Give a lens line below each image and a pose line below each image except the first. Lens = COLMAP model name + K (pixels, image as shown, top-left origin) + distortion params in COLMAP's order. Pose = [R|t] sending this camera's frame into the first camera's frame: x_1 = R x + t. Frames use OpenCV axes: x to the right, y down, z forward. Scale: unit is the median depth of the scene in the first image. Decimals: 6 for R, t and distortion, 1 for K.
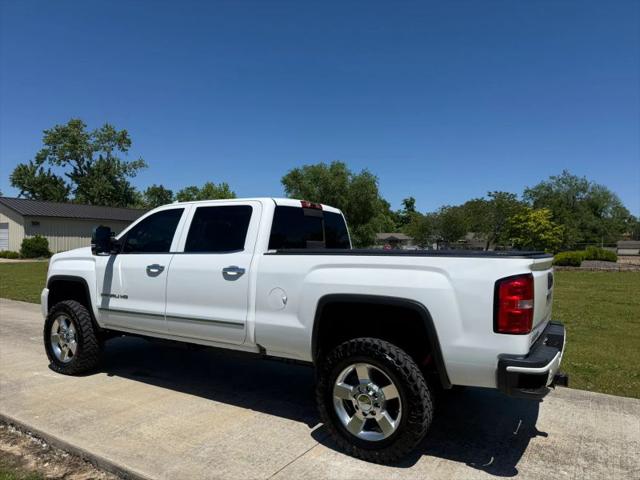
lens RADIAL K [[451.3, 0, 315.4], [0, 451.3, 243.7], [0, 0, 1]] dist [0.100858, -0.149232]
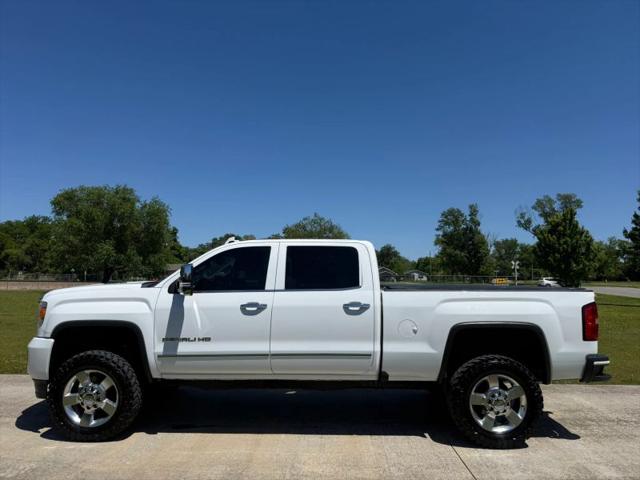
lens RADIAL K [[451.3, 0, 315.4], [0, 451.3, 243.7], [0, 0, 1]] dist [0.100858, -0.149232]
pose [[0.855481, 0.035373, 0.516625, -0.758939], [-0.000570, 0.997728, -0.067370, -0.016392], [-0.517834, 0.057340, 0.853557, 0.089418]]
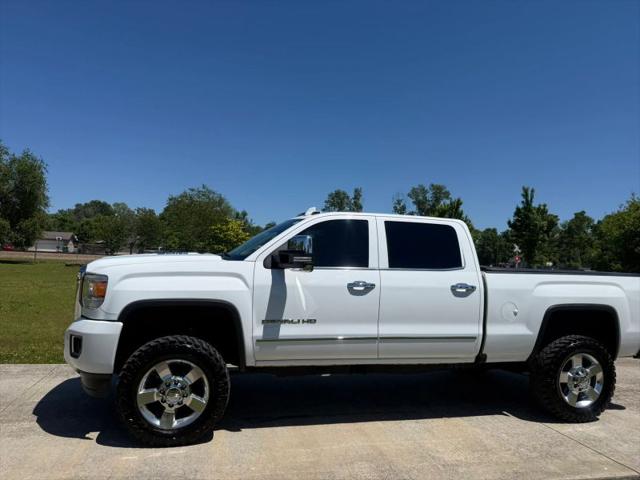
lens RADIAL K [[451.3, 0, 315.4], [0, 451.3, 243.7], [0, 0, 1]] dist [0.100858, -0.149232]
pose [[0.682332, 0.041231, 0.729879, -1.077666], [-0.037666, 0.999065, -0.021225, -0.006534], [-0.730071, -0.013009, 0.683247, 0.470841]]
